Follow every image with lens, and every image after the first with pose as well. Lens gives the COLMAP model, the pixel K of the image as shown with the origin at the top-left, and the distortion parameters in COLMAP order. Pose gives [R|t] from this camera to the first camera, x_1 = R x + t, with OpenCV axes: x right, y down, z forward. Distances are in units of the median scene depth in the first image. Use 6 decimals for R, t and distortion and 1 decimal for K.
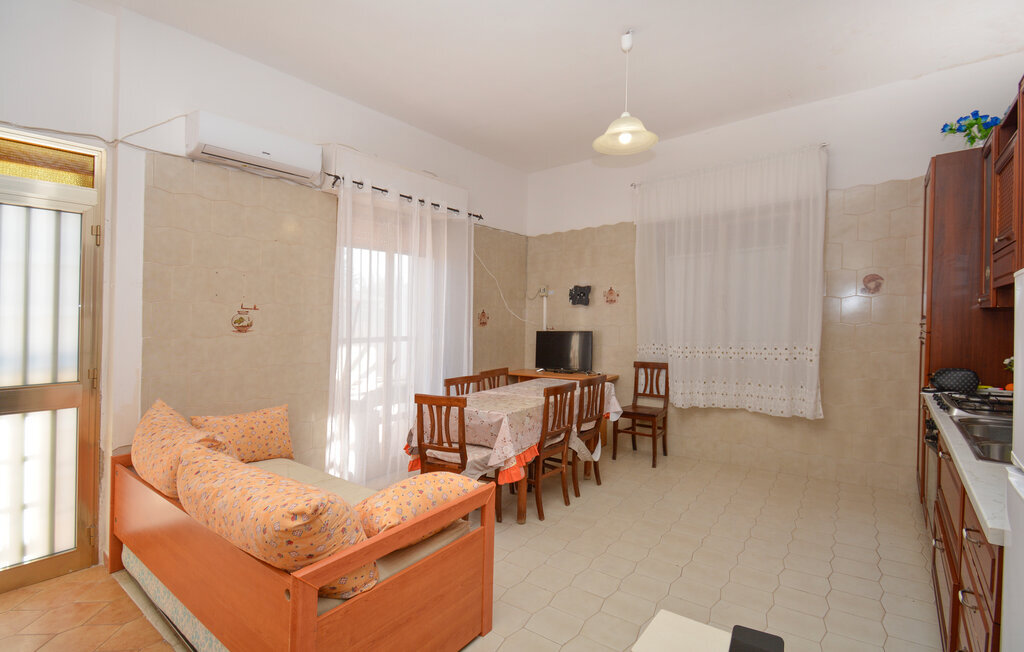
lens RADIAL K [[468.2, 0, 512.0], [0, 468.2, 326.0], [0, 0, 1]] dist [0.000642, 0.000053]
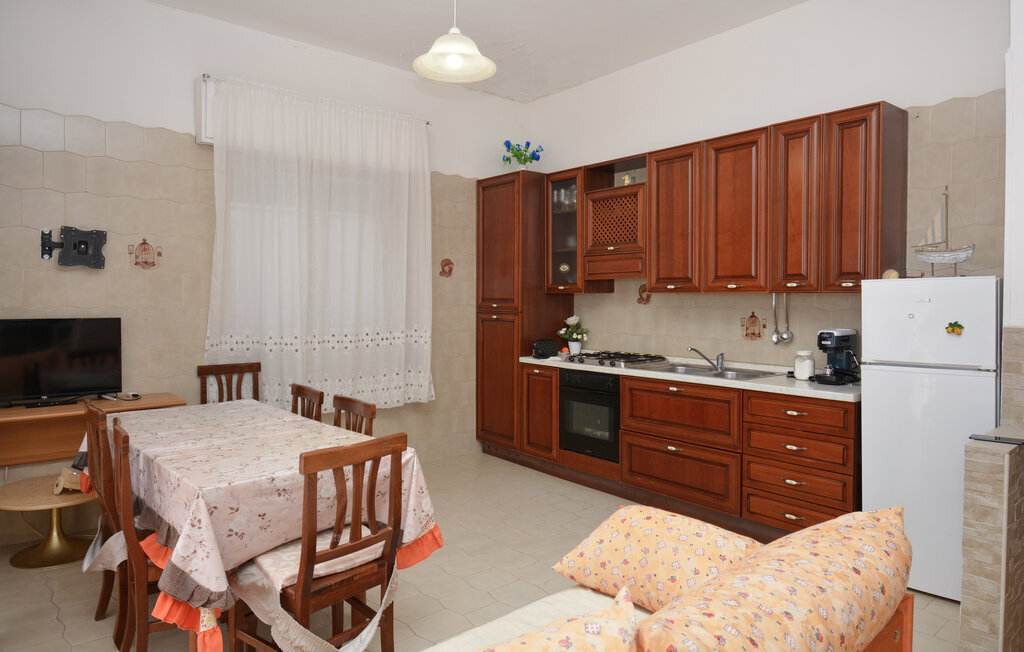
lens RADIAL K [[626.7, 0, 512.0], [0, 626.7, 326.0], [0, 0, 1]] dist [0.000811, -0.000237]
pose [[0.187836, -0.022761, 0.981937, -0.468676], [0.011480, 0.999714, 0.020977, 0.011224], [-0.982133, 0.007332, 0.188043, 0.450843]]
